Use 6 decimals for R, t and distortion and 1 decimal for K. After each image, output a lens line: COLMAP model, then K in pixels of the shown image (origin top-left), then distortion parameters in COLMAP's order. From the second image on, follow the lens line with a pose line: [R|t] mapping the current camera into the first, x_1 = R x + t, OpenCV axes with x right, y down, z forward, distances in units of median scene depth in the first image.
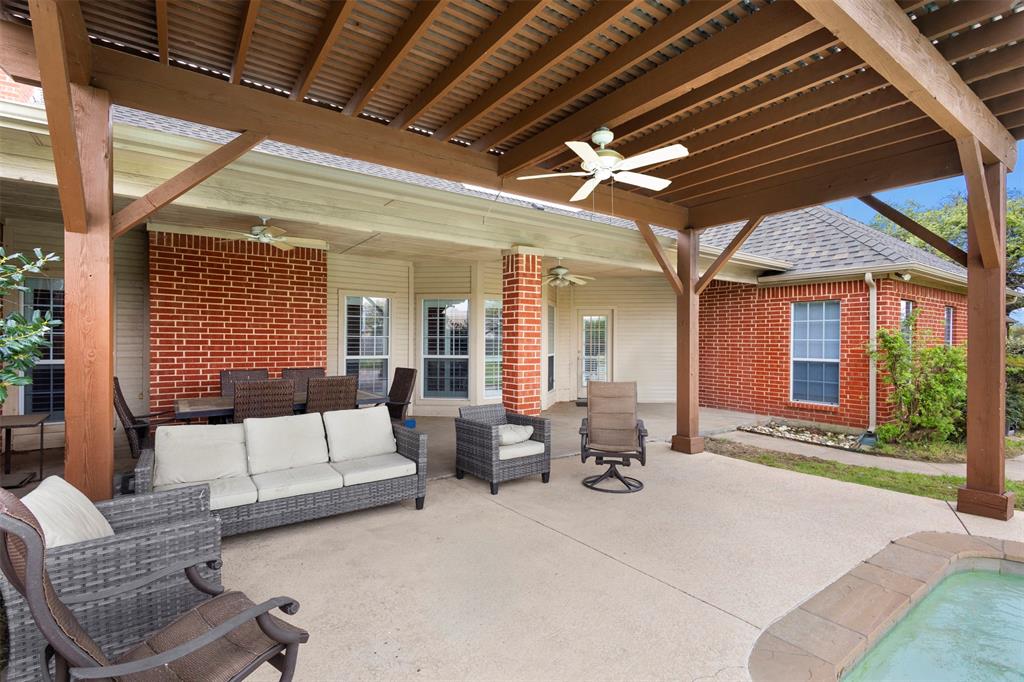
lens RADIAL K [[468.7, 0, 510.0], [0, 468.7, 341.8], [0, 0, 1]] dist [0.010322, -0.002161]
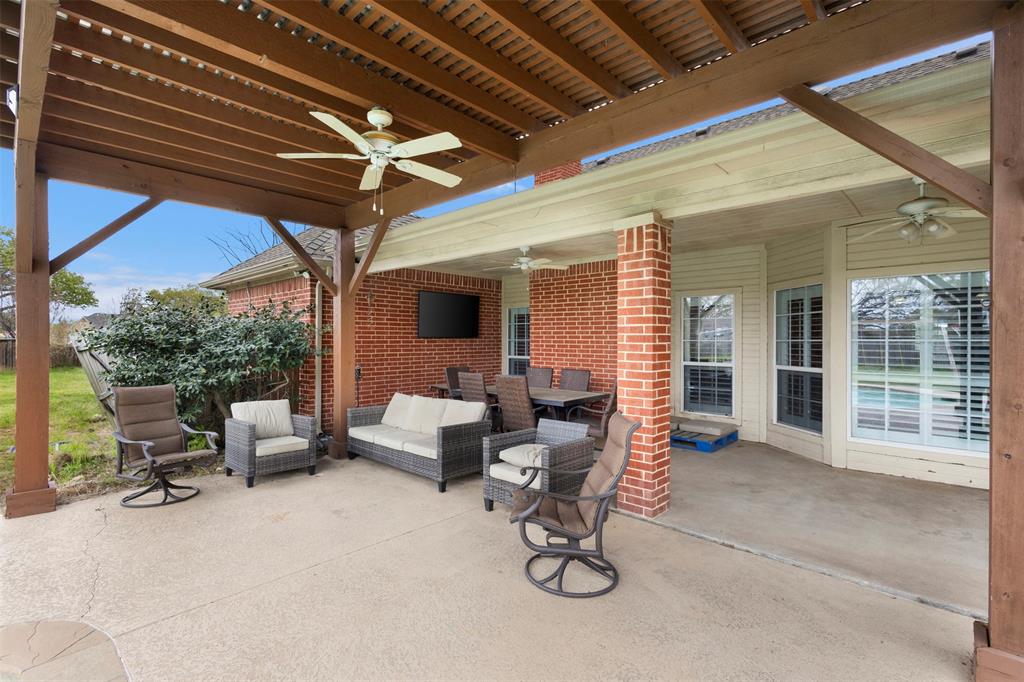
lens RADIAL K [[468.7, 0, 515.3], [0, 468.7, 338.2], [0, 0, 1]] dist [0.010322, -0.002161]
pose [[0.208449, -0.009826, -0.977984, 0.593858], [-0.001574, 0.999945, -0.010382, -0.006937], [0.978032, 0.003703, 0.208422, 0.566570]]
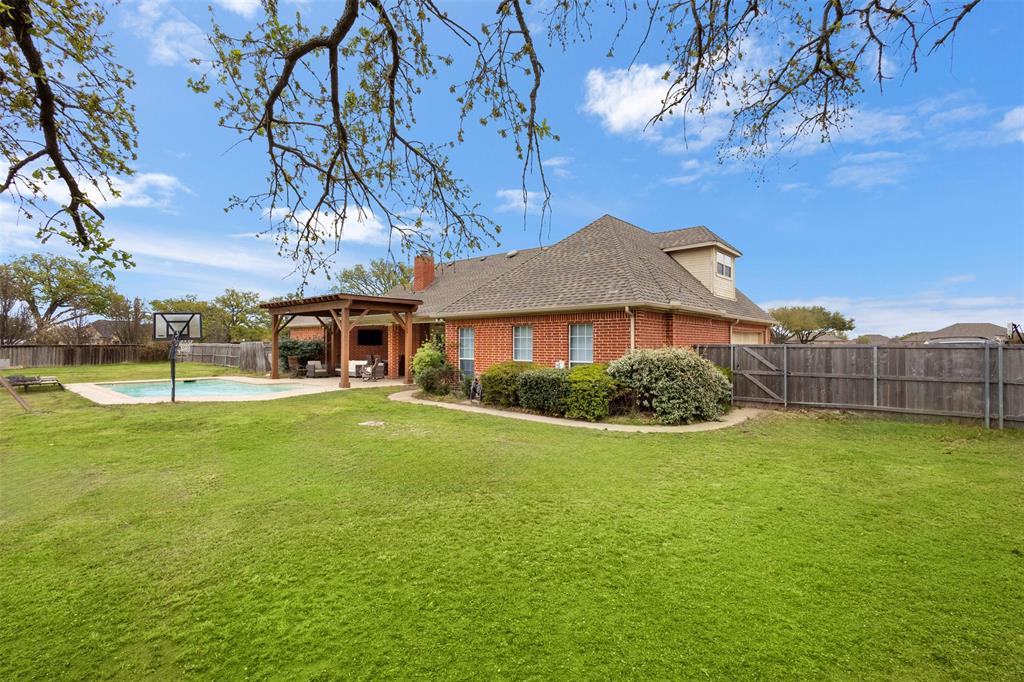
lens RADIAL K [[468.7, 0, 511.5], [0, 468.7, 342.1], [0, 0, 1]] dist [0.010322, -0.002161]
pose [[0.261606, -0.007990, -0.965142, 4.531550], [-0.003471, 0.999951, -0.009219, -0.018369], [0.965168, 0.005762, 0.261566, 0.889897]]
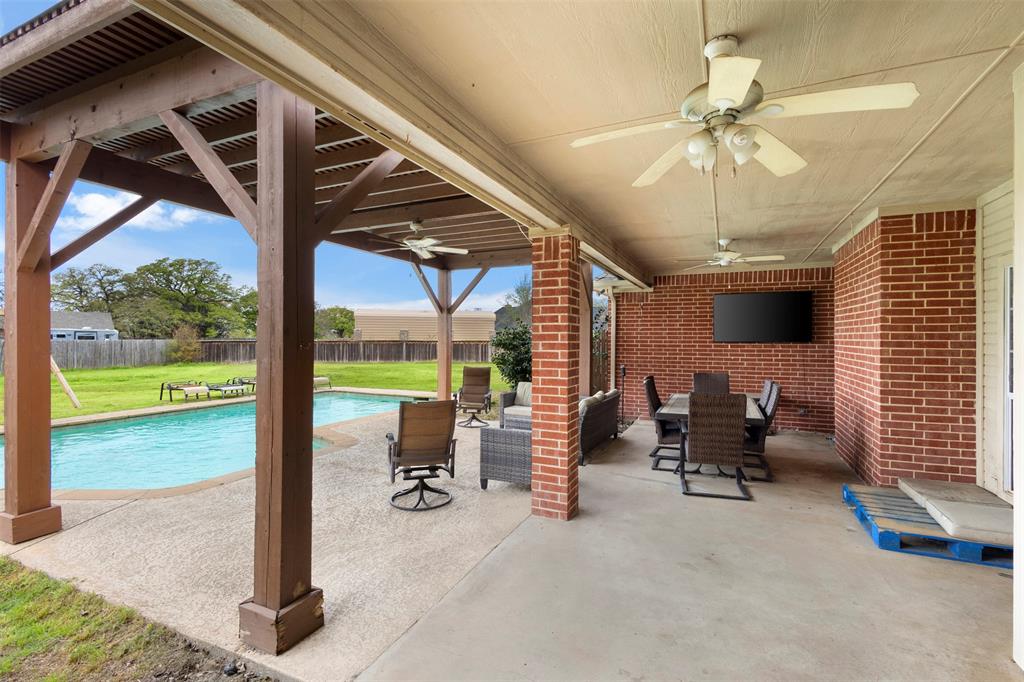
lens RADIAL K [[468.7, 0, 511.7], [0, 468.7, 340.4], [0, 0, 1]] dist [0.010322, -0.002161]
pose [[-0.862211, -0.009672, -0.506456, 0.367236], [-0.013597, 0.999899, 0.004053, -0.026746], [0.506366, 0.010381, -0.862256, 1.512284]]
